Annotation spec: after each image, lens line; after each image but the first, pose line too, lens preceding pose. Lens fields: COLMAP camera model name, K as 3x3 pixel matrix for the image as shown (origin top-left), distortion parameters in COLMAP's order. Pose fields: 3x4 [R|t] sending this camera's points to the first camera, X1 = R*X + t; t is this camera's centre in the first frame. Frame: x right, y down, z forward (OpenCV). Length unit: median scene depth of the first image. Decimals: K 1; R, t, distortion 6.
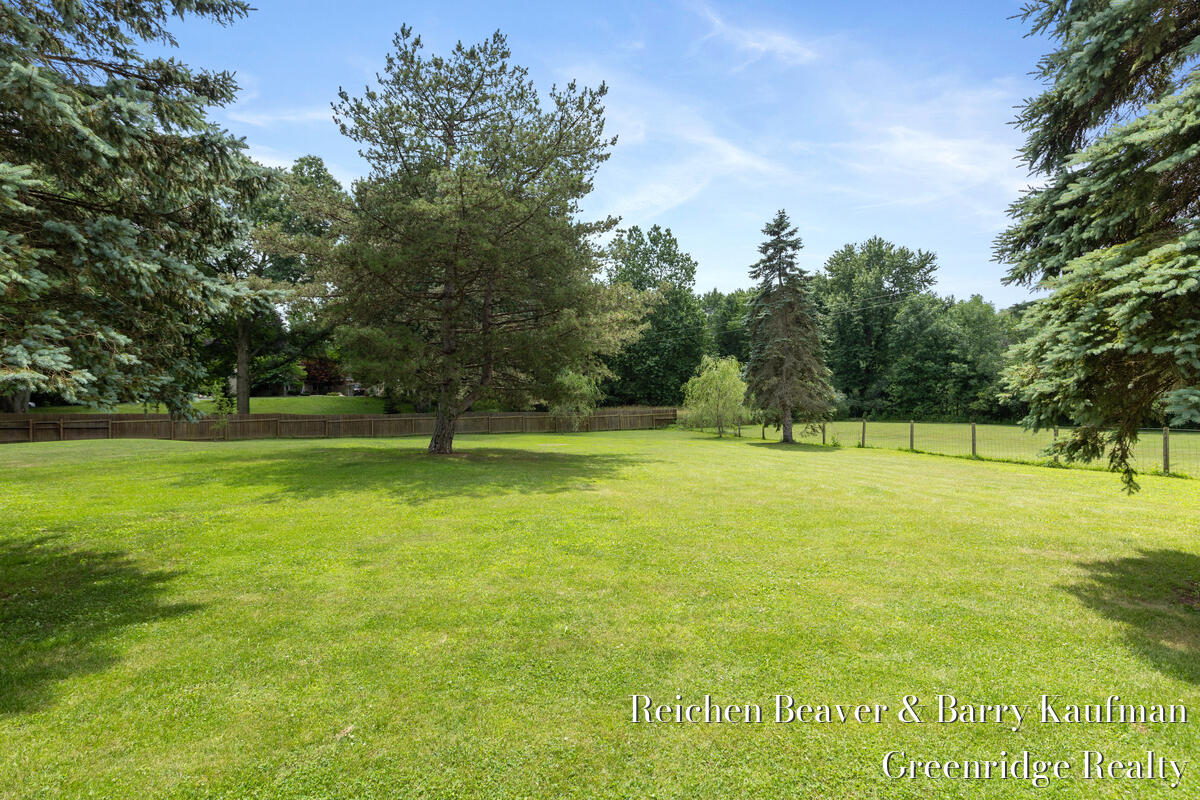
lens RADIAL K [[550.1, 0, 593.1], [0, 550.1, 399.8], [0, 0, 1]] dist [0.003638, 0.000630]
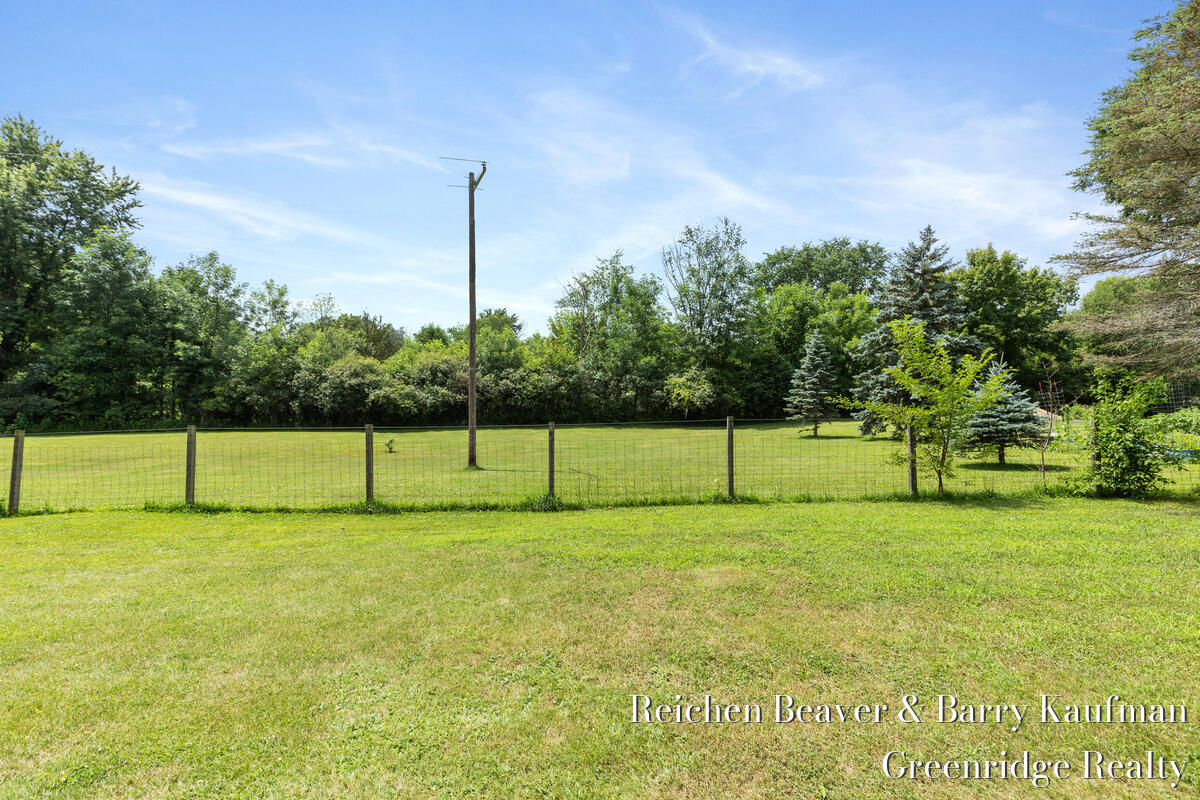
lens RADIAL K [[550.1, 0, 603.1], [0, 550.1, 397.4], [0, 0, 1]] dist [0.003638, 0.000630]
pose [[0.273896, 0.012375, 0.961680, 0.141177], [0.003701, 0.999896, -0.013921, 0.011715], [-0.961752, 0.007372, 0.273822, 0.298907]]
